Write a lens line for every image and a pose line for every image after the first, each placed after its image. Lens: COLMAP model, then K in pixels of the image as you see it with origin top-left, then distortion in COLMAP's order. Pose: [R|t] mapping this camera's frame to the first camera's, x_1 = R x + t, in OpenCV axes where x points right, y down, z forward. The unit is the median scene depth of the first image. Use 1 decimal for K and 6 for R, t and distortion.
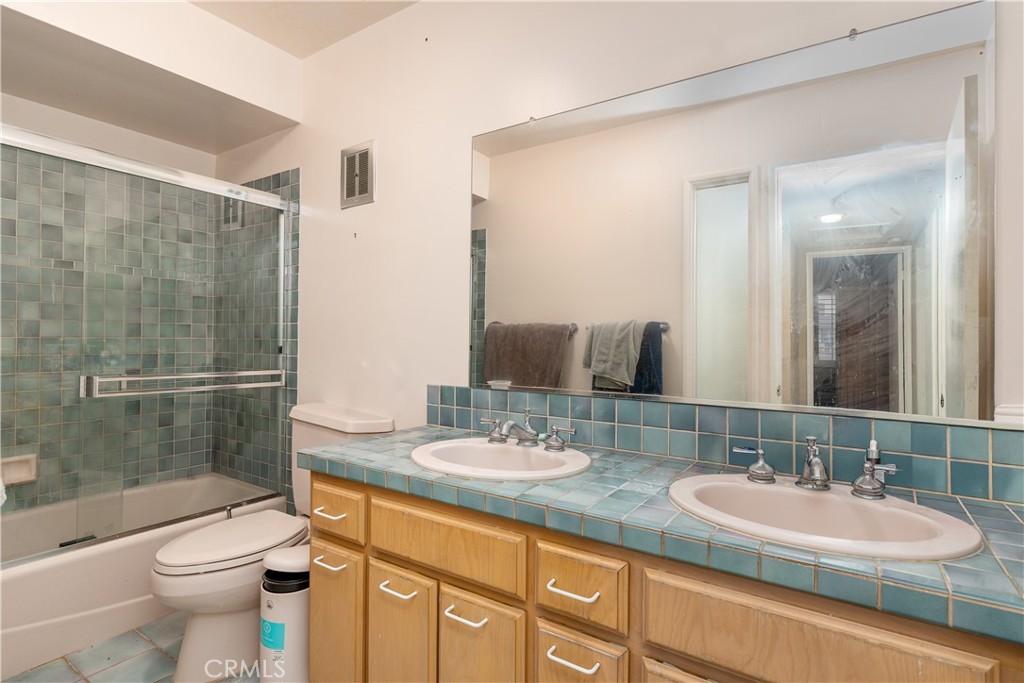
lens RADIAL K [[513.0, 0, 514.2], [0, 513.0, 324.4], [0, 0, 1]] dist [0.002410, 0.000734]
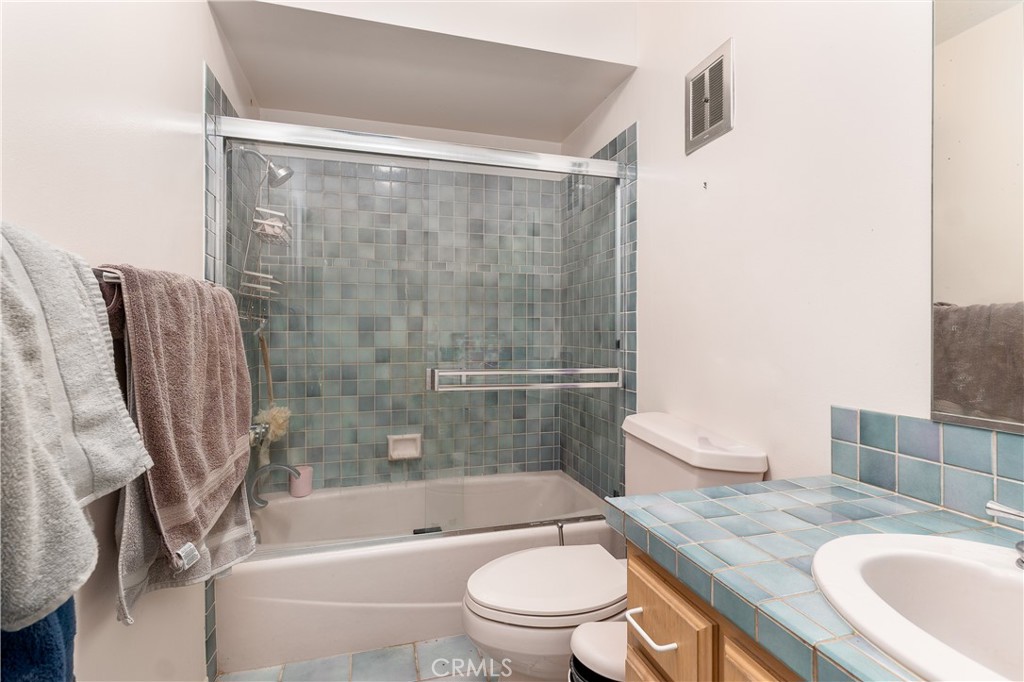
lens RADIAL K [[484.7, 0, 512.0], [0, 484.7, 341.0], [0, 0, 1]] dist [-0.009978, 0.000027]
pose [[0.761507, 0.002807, -0.648150, -0.073294], [0.024332, 0.999162, 0.032916, 0.013939], [0.647699, -0.040836, 0.760801, 0.286454]]
